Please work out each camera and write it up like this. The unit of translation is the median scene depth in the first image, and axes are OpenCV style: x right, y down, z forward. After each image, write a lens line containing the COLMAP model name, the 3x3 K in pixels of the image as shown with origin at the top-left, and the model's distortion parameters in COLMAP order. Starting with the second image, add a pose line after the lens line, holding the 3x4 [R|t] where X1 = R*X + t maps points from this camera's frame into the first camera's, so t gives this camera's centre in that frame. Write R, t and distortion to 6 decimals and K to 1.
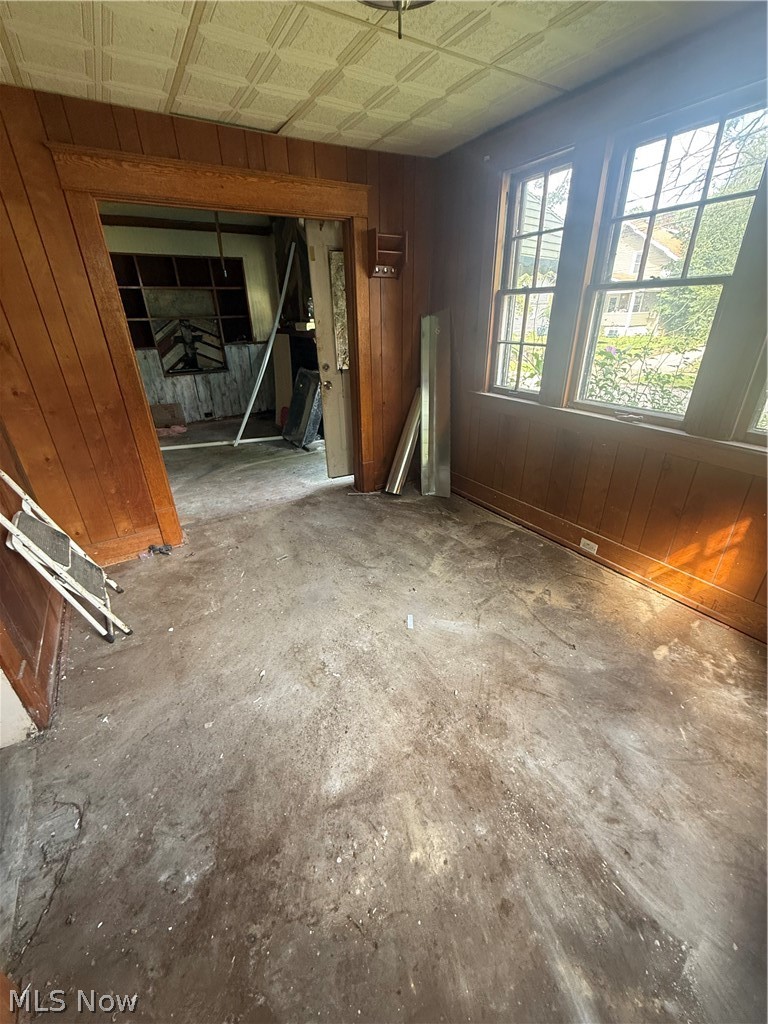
lens RADIAL K [[409.9, 0, 384.4], [0, 409.9, 507.9], [0, 0, 1]] dist [-0.000236, 0.000045]
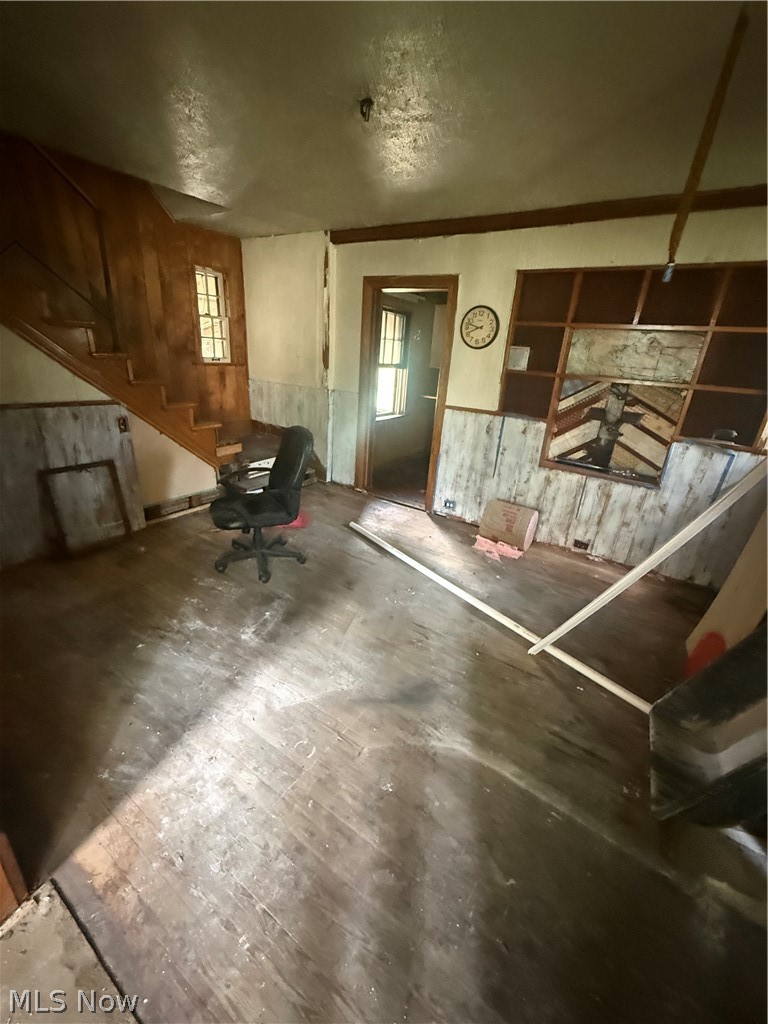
lens RADIAL K [[409.9, 0, 384.4], [0, 409.9, 507.9], [0, 0, 1]] dist [-0.000236, 0.000045]
pose [[0.408883, 0.372880, -0.832931, -0.096302], [-0.461352, 0.871952, 0.163873, -0.250907], [0.787381, 0.317269, 0.528556, 0.500970]]
